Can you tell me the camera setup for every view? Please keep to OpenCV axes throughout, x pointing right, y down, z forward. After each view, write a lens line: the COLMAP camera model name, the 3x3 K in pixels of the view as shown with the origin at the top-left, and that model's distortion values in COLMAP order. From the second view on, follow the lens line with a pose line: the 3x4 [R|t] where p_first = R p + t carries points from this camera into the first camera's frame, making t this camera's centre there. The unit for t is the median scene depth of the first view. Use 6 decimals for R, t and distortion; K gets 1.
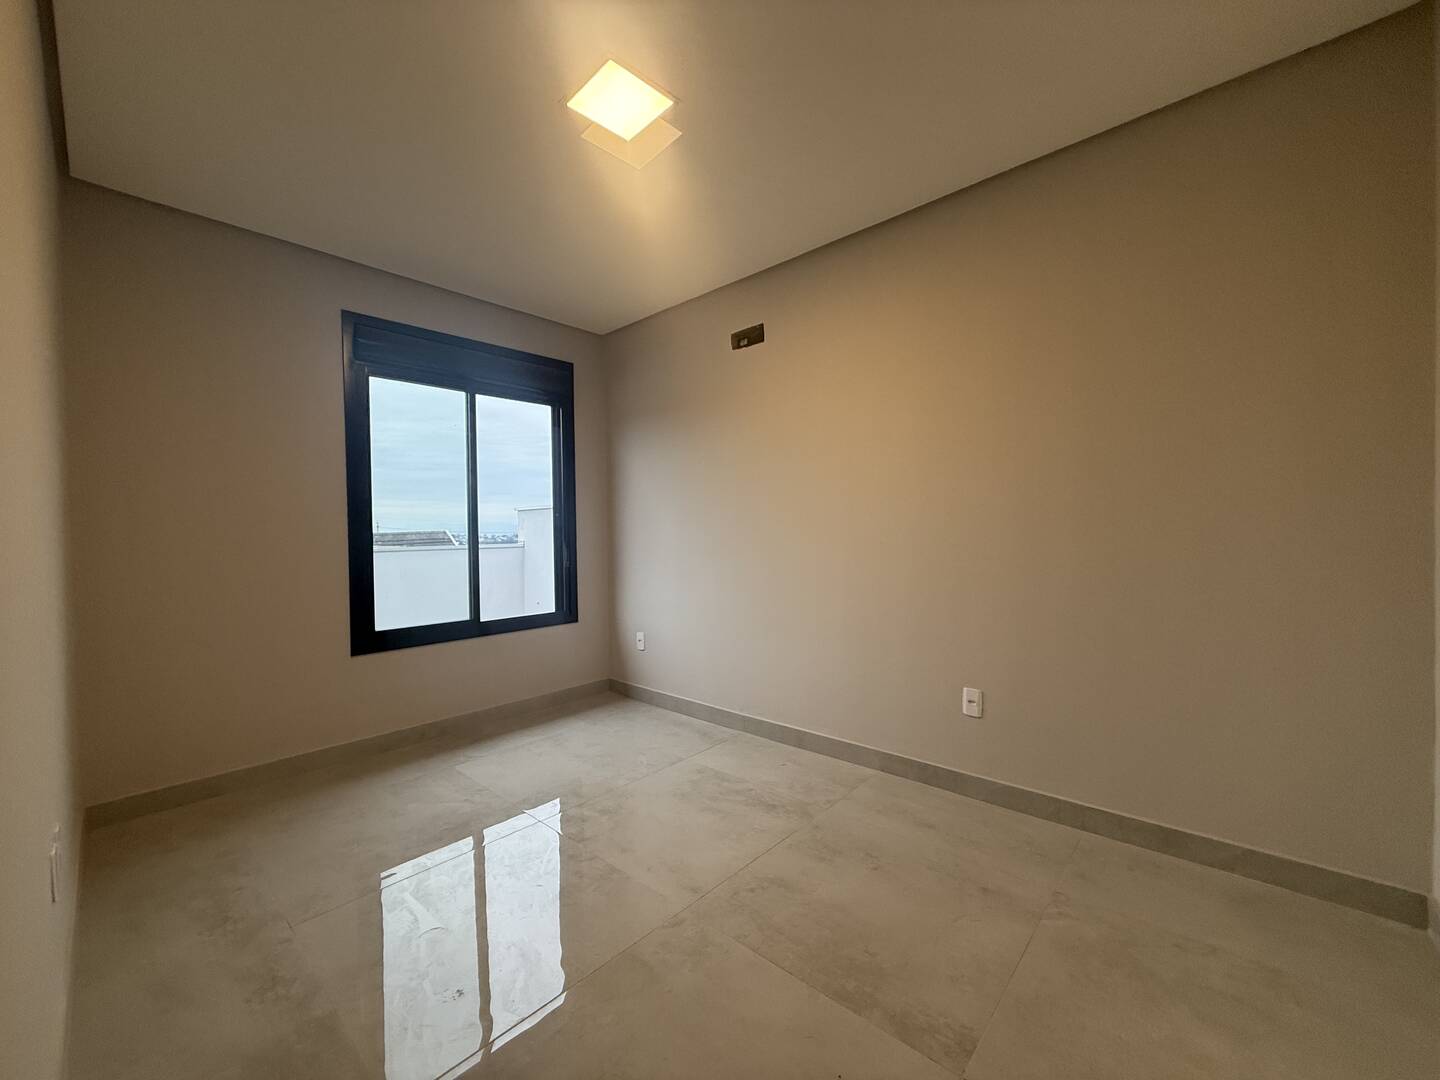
lens RADIAL K [[569.6, 0, 717.4], [0, 569.6, 540.6], [0, 0, 1]] dist [-0.000612, -0.000508]
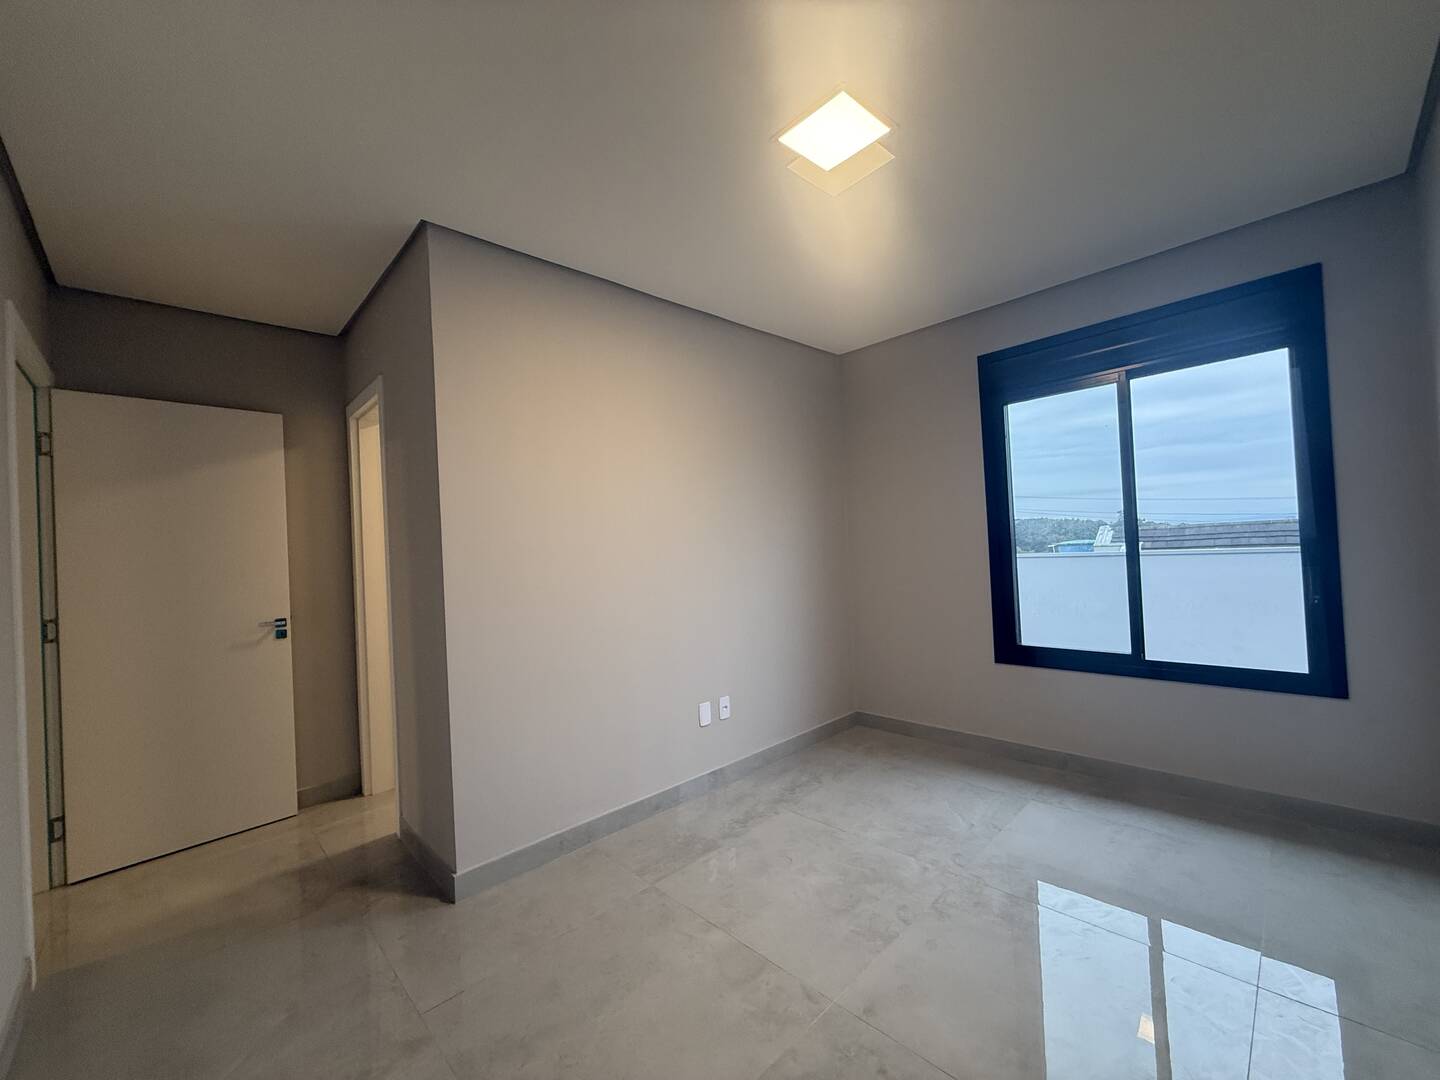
lens RADIAL K [[569.6, 0, 713.0], [0, 569.6, 536.9], [0, 0, 1]] dist [-0.000612, -0.000508]
pose [[-0.066978, 0.001793, -0.997753, 0.441479], [0.037769, 0.999286, -0.000739, -0.055612], [0.997039, -0.037734, -0.066998, 0.453460]]
